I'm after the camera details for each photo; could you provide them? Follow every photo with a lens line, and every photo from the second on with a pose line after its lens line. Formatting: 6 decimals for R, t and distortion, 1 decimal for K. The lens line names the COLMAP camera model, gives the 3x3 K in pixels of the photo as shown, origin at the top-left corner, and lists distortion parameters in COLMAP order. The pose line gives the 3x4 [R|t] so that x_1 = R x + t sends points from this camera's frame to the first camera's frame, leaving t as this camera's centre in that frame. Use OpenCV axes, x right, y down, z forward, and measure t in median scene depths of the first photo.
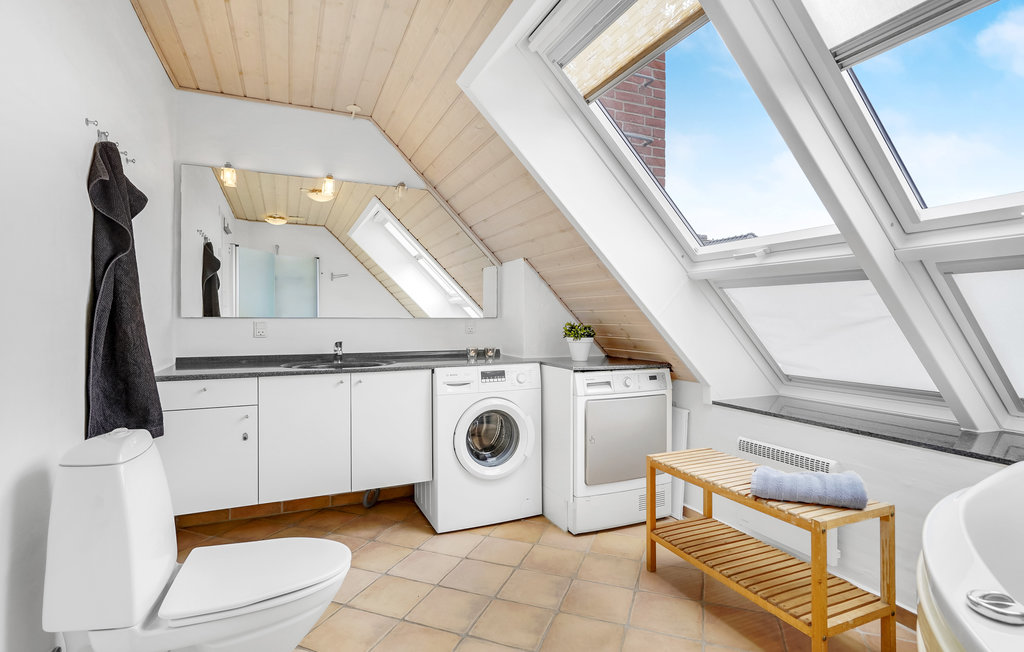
lens RADIAL K [[496.4, 0, 508.5], [0, 496.4, 320.7], [0, 0, 1]] dist [0.003974, 0.000422]
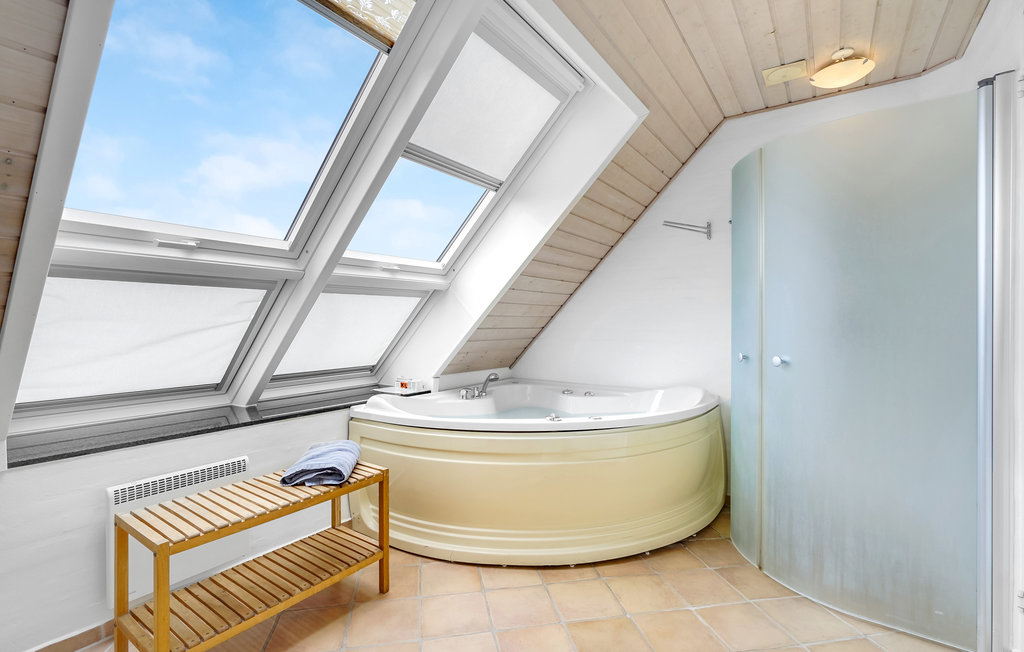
lens RADIAL K [[460.4, 0, 509.7], [0, 460.4, 323.5], [0, 0, 1]] dist [-0.001430, -0.000194]
pose [[-0.522419, -0.002909, 0.852684, -0.505543], [0.003563, 0.999978, 0.005595, -0.007355], [-0.852681, 0.005961, -0.522397, 1.067931]]
